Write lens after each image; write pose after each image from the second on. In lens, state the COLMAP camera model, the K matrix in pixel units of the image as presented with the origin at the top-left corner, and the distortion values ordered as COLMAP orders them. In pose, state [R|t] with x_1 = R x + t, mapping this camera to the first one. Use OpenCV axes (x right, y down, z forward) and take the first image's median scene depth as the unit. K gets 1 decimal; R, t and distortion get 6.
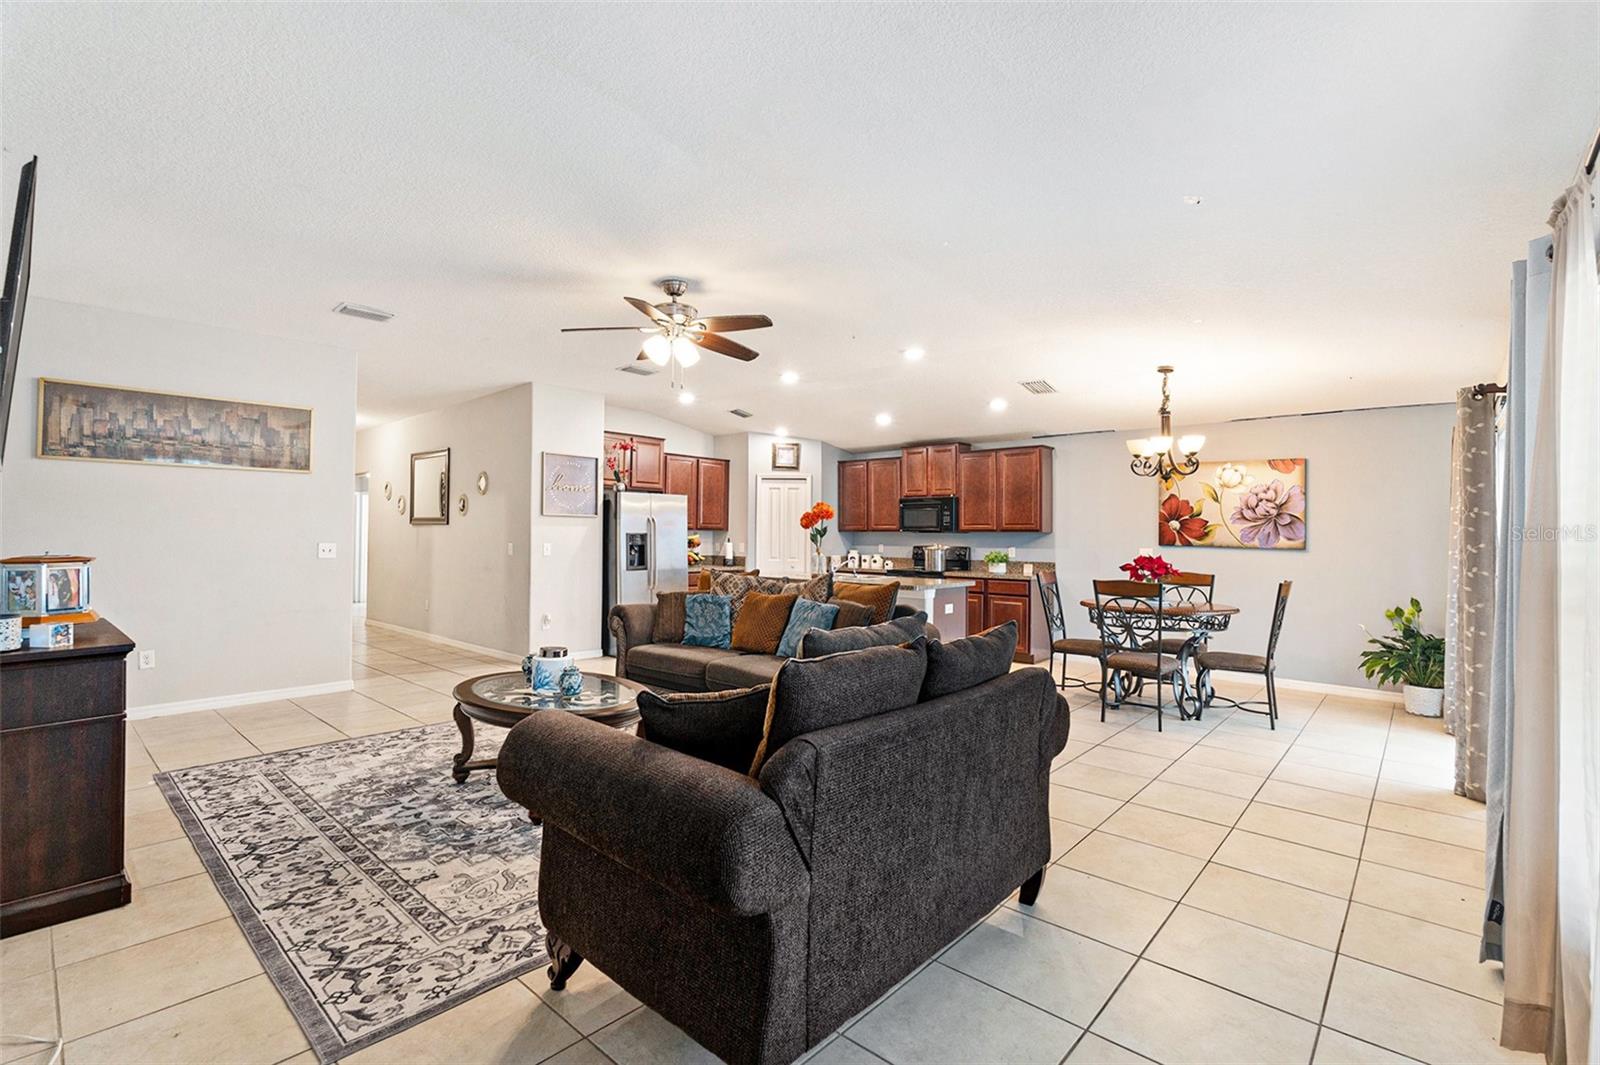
lens RADIAL K [[725.8, 0, 787.3], [0, 725.8, 531.2], [0, 0, 1]] dist [-0.011299, 0.000447]
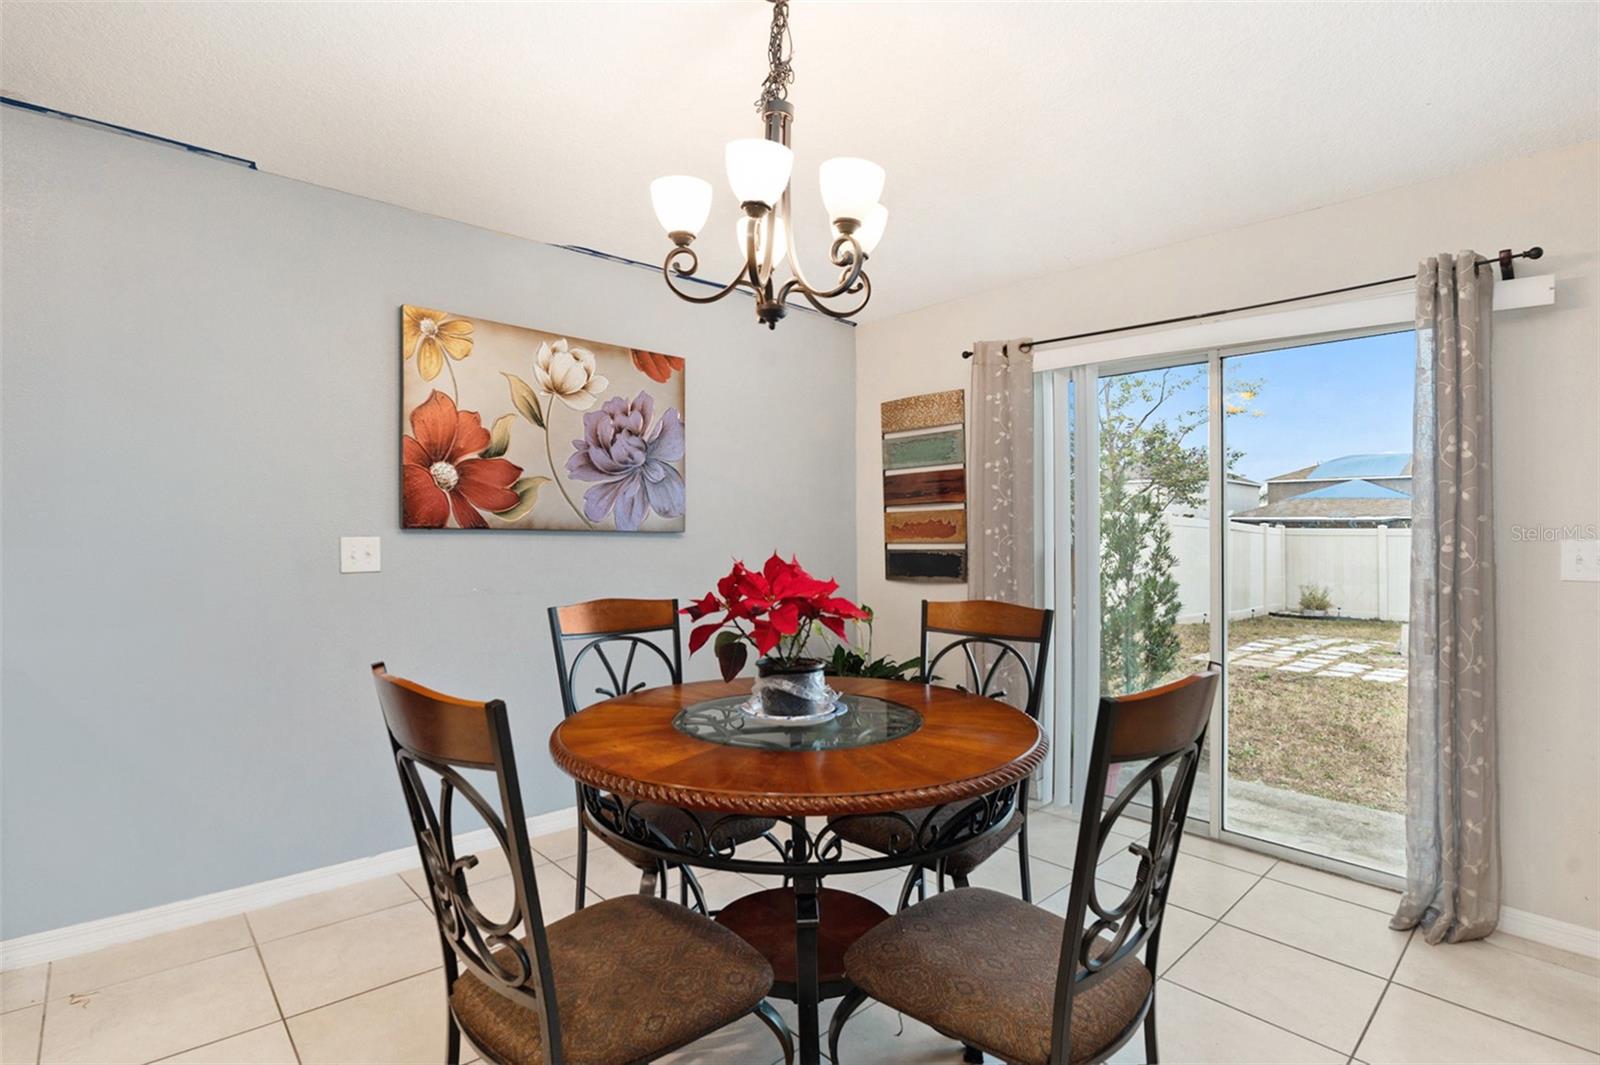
lens RADIAL K [[781.1, 0, 791.8], [0, 781.1, 553.7], [0, 0, 1]] dist [-0.019969, 0.000140]
pose [[0.082775, -0.042734, 0.995652, 0.183280], [-0.006003, 0.999041, 0.043378, 0.018639], [-0.996550, -0.009568, 0.082439, 1.022010]]
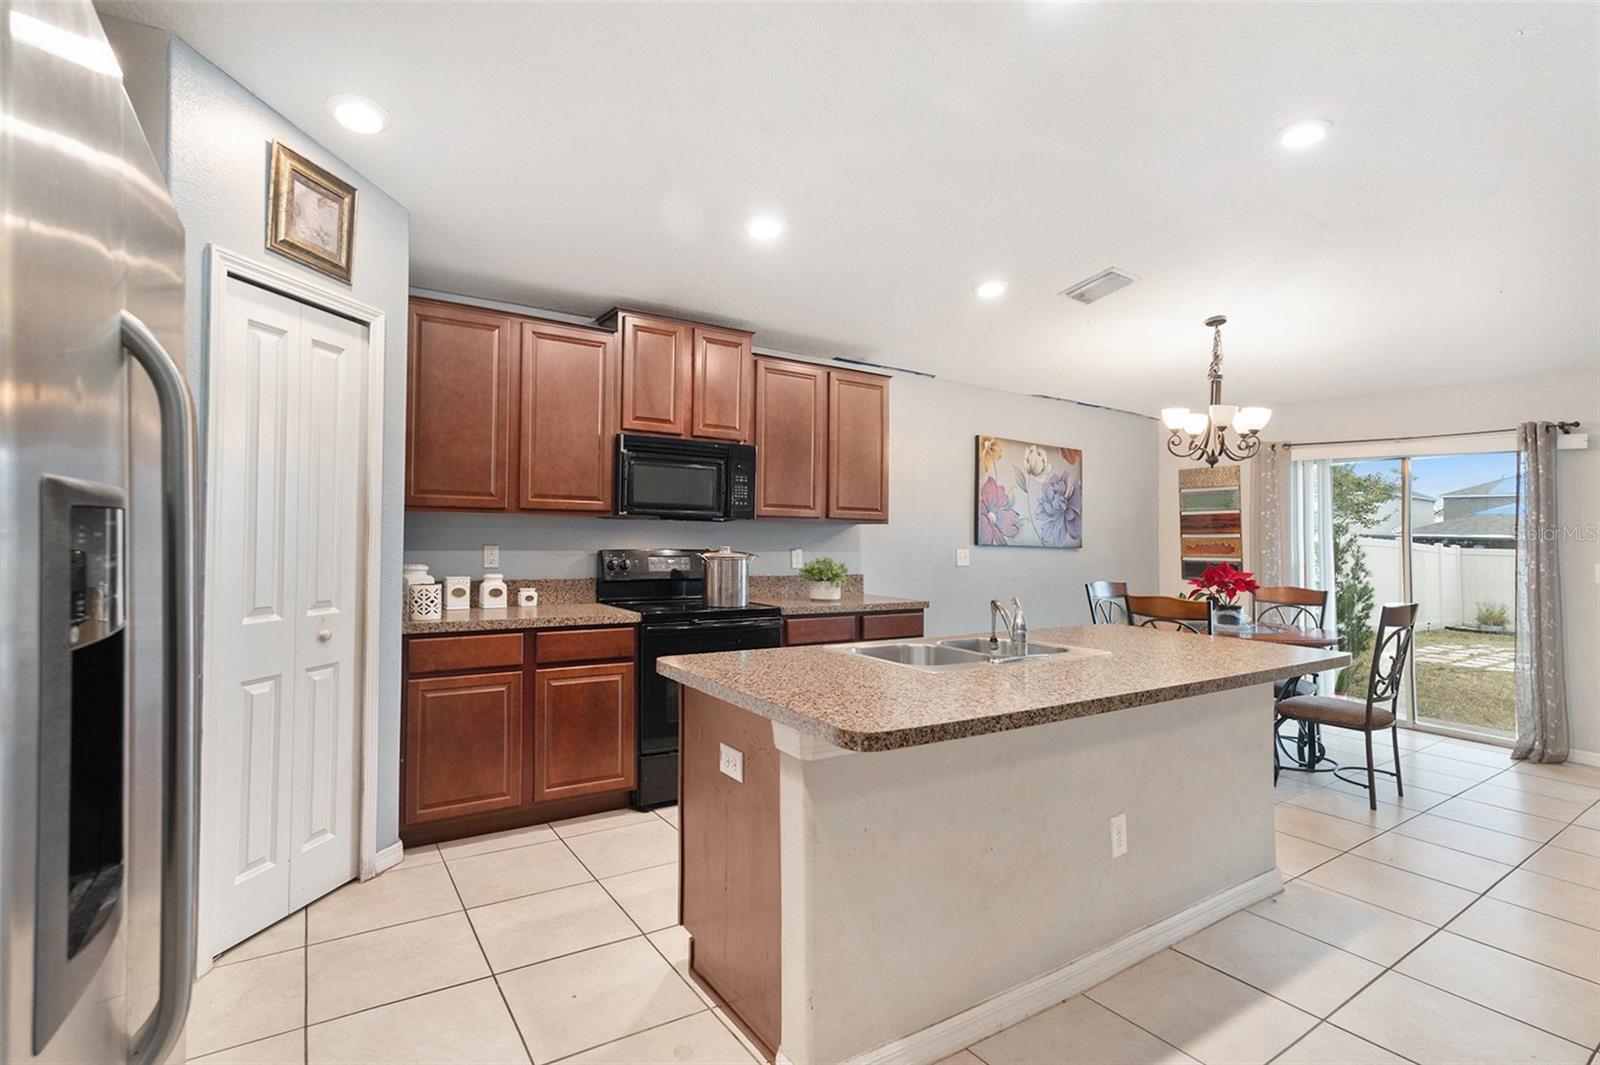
lens RADIAL K [[781.1, 0, 806.3], [0, 781.1, 520.6], [0, 0, 1]] dist [-0.019969, 0.000140]
pose [[0.222465, 0.011343, 0.974875, -0.405835], [-0.023160, 0.999712, -0.006347, 0.005229], [-0.974666, -0.021166, 0.222664, 1.312740]]
